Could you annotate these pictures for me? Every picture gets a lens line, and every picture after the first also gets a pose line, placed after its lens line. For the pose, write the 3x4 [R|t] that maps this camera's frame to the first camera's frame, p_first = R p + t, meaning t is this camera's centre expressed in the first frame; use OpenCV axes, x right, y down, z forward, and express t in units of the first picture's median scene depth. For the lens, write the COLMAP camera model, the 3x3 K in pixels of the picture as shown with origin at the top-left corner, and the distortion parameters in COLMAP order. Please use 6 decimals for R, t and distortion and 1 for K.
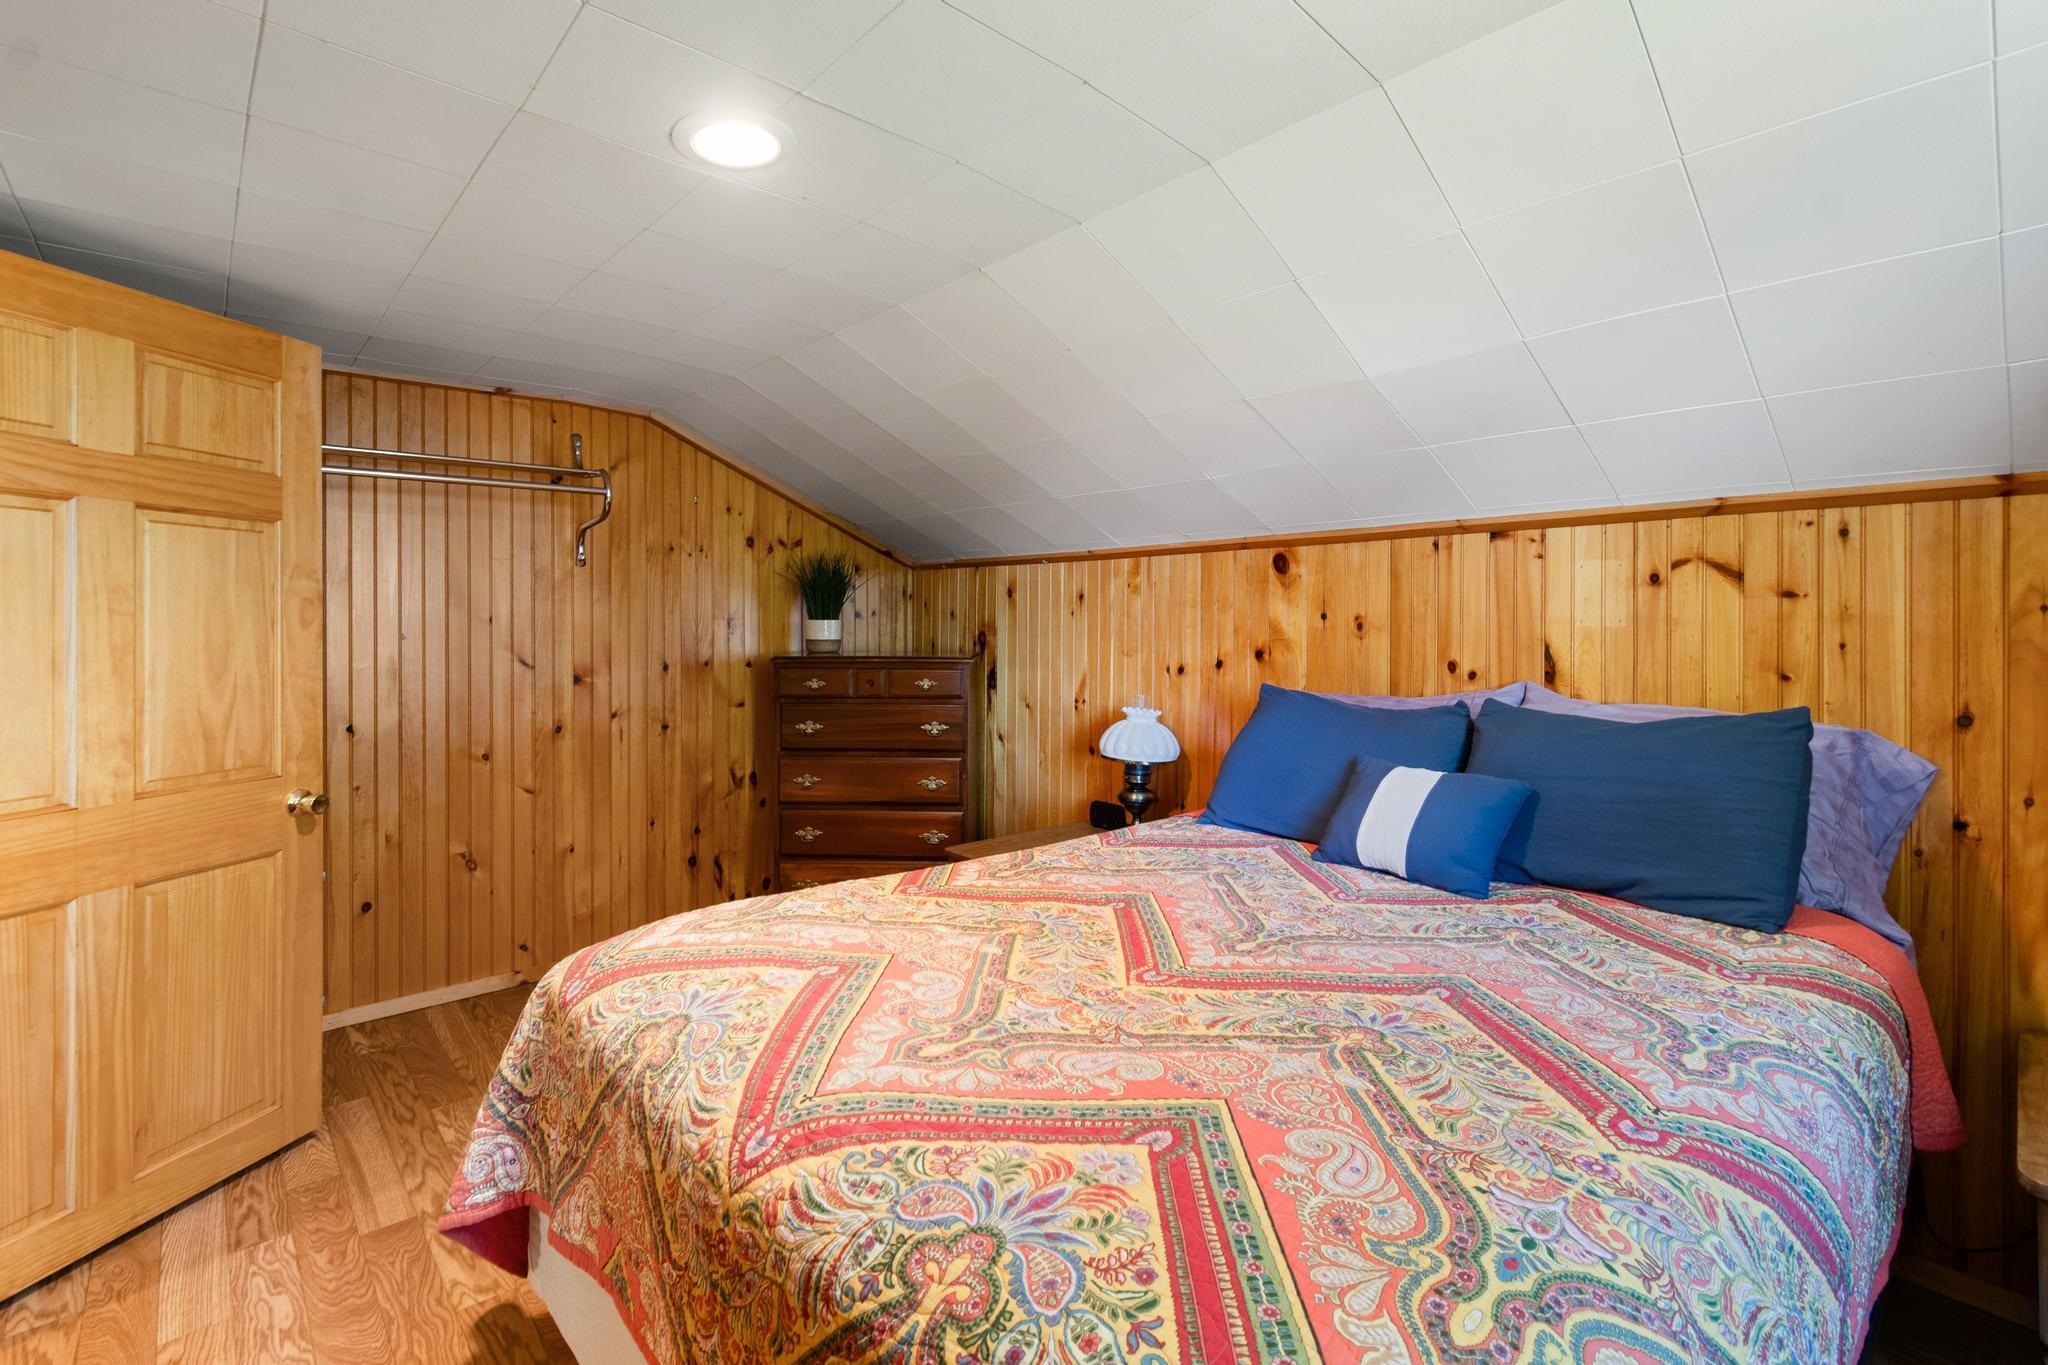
lens RADIAL K [[919.1, 0, 1027.8], [0, 919.1, 651.0], [0, 0, 1]] dist [0.000628, -0.000097]
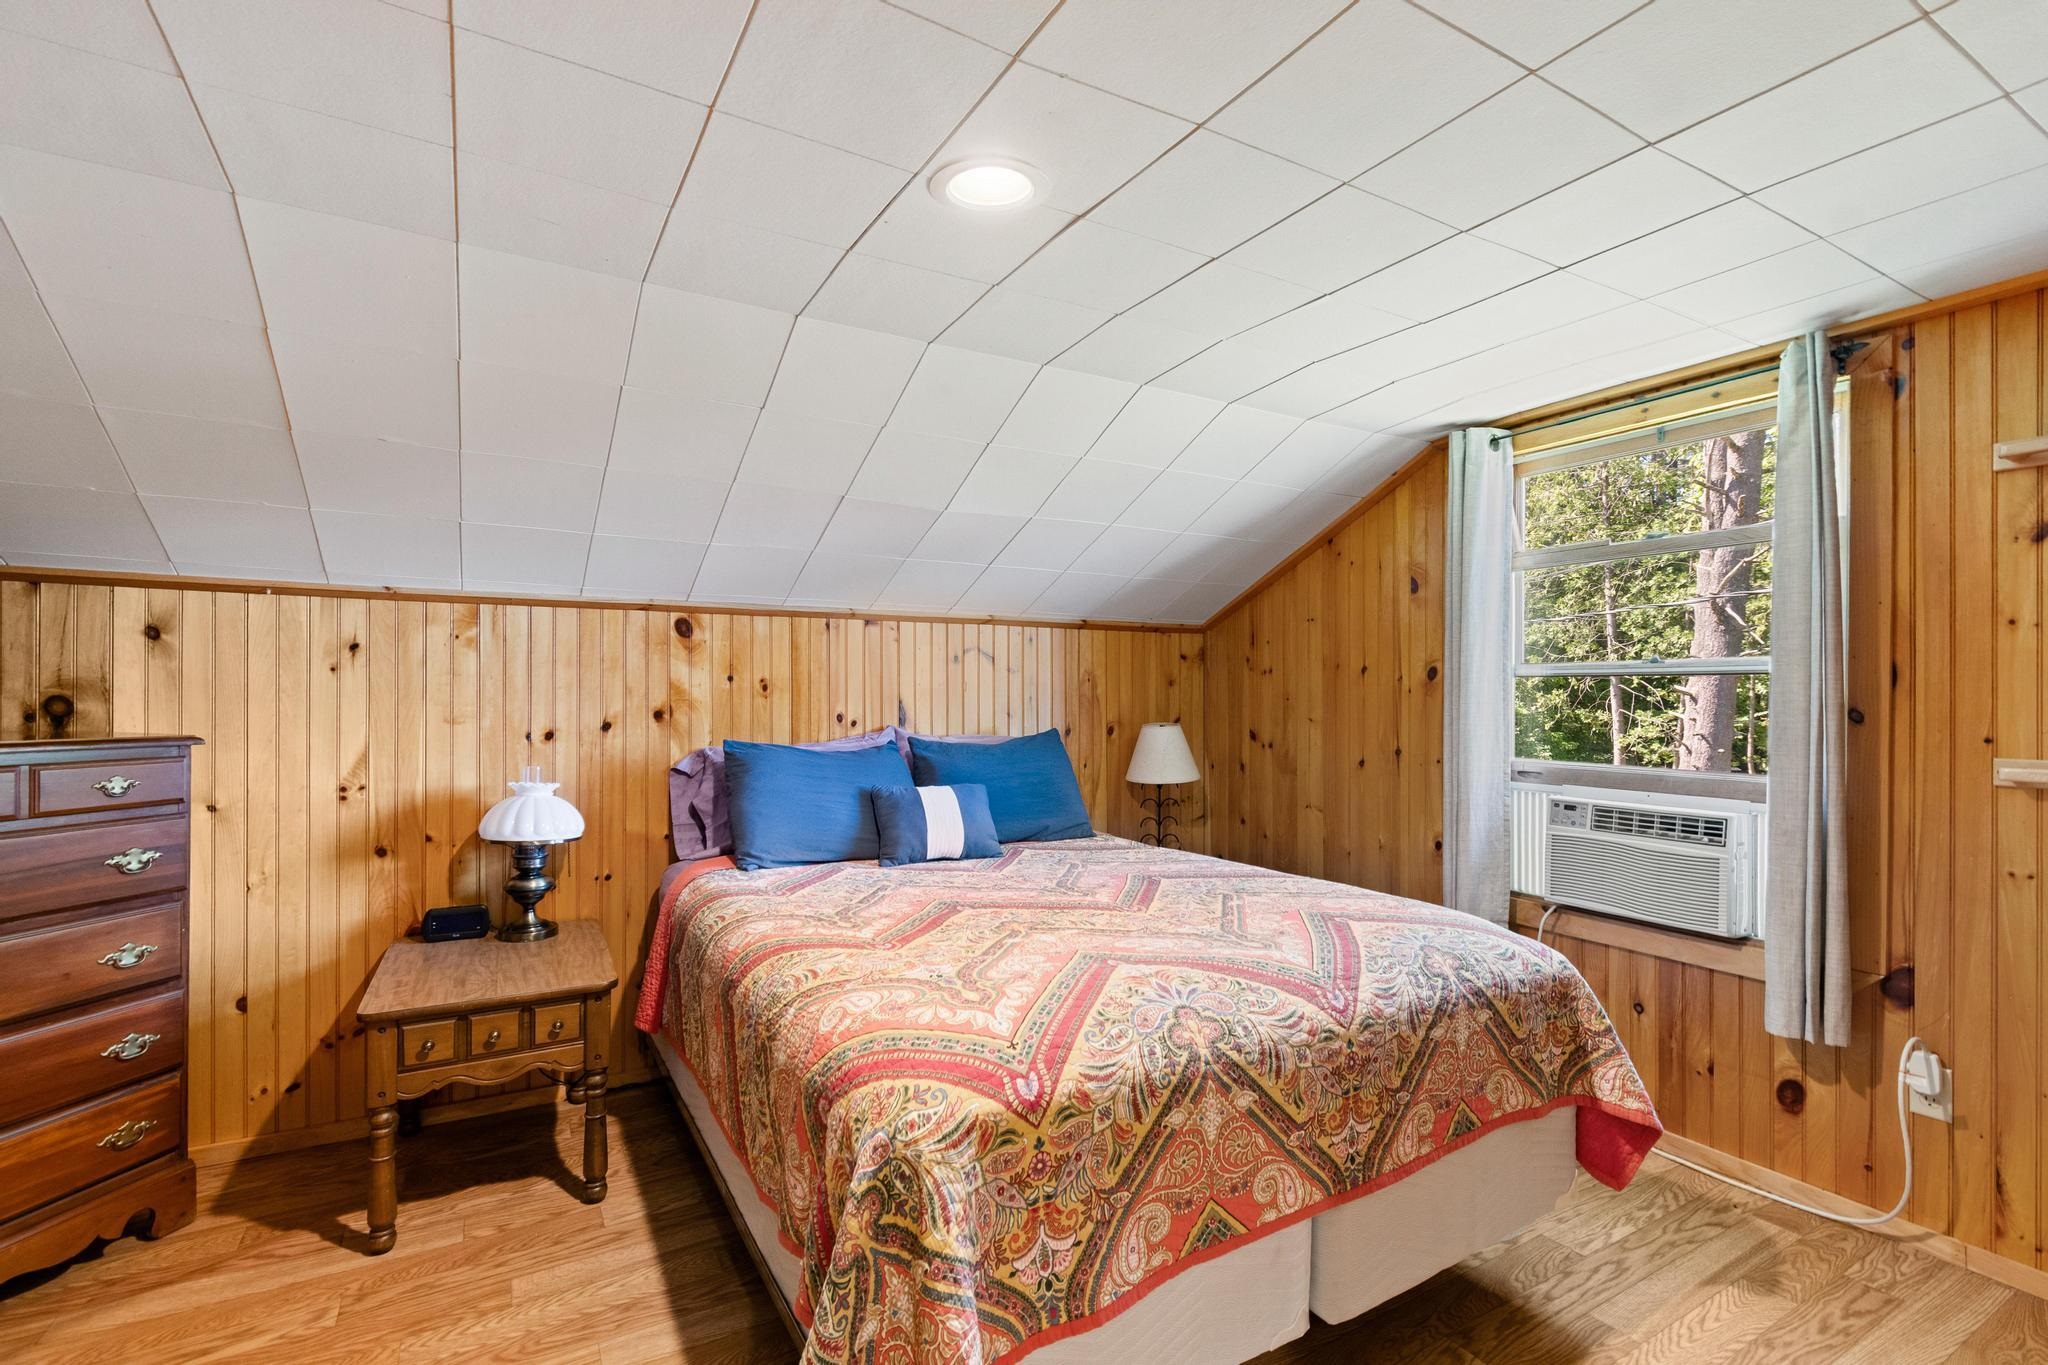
lens RADIAL K [[917.0, 0, 1016.3], [0, 917.0, 691.1], [0, 0, 1]] dist [-0.002128, -0.000279]
pose [[0.219010, -0.001233, 0.975722, -0.808218], [0.025810, 0.999657, -0.004530, -0.009330], [-0.975381, 0.026175, 0.218967, 0.473825]]
